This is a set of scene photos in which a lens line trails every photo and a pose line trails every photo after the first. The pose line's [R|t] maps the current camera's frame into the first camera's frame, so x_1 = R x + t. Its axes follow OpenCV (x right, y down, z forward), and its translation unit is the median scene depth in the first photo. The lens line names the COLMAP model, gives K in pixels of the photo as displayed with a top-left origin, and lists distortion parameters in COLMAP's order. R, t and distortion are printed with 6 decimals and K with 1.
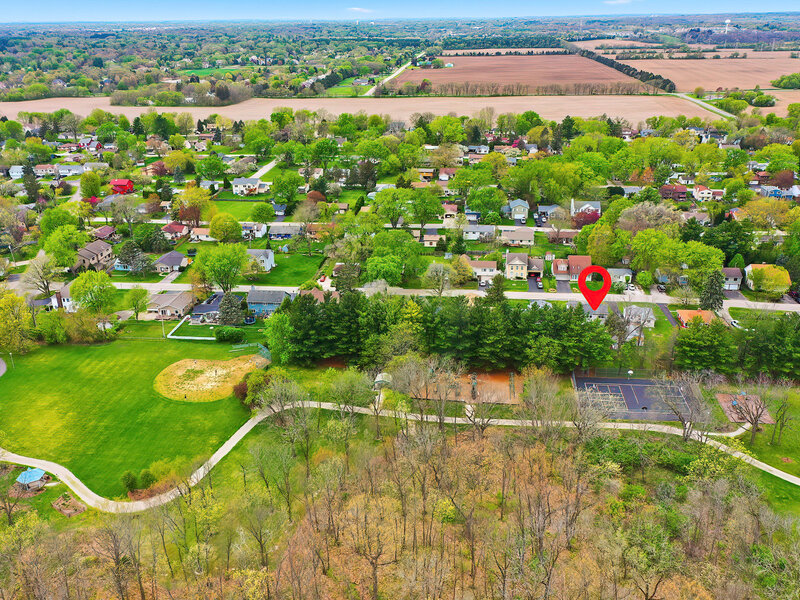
lens RADIAL K [[714.7, 0, 401.9], [0, 714.7, 300.0], [0, 0, 1]] dist [0.016742, 0.009847]
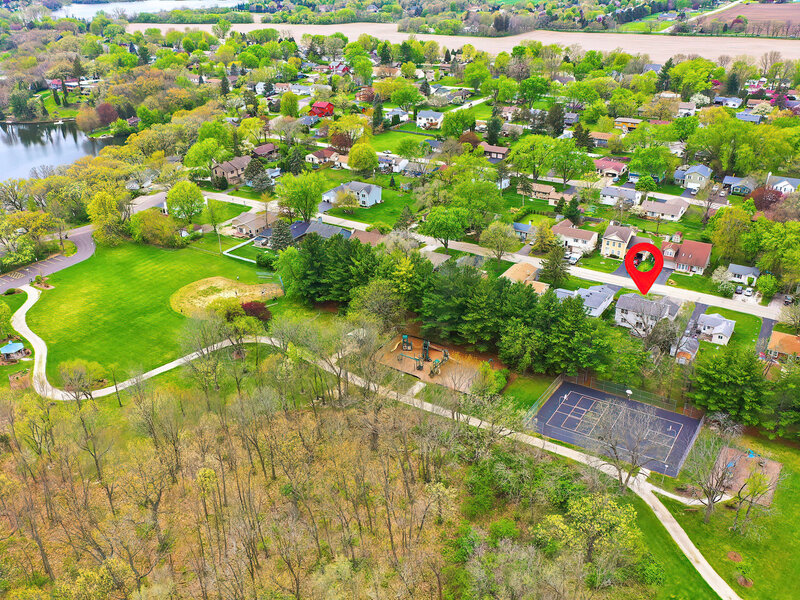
lens RADIAL K [[714.7, 0, 401.9], [0, 714.7, 300.0], [0, 0, 1]] dist [0.016742, 0.009847]
pose [[0.897005, 0.194971, -0.396697, 0.216961], [-0.161076, 0.979934, 0.117403, -0.029804], [0.411627, -0.041412, 0.910411, 0.094071]]
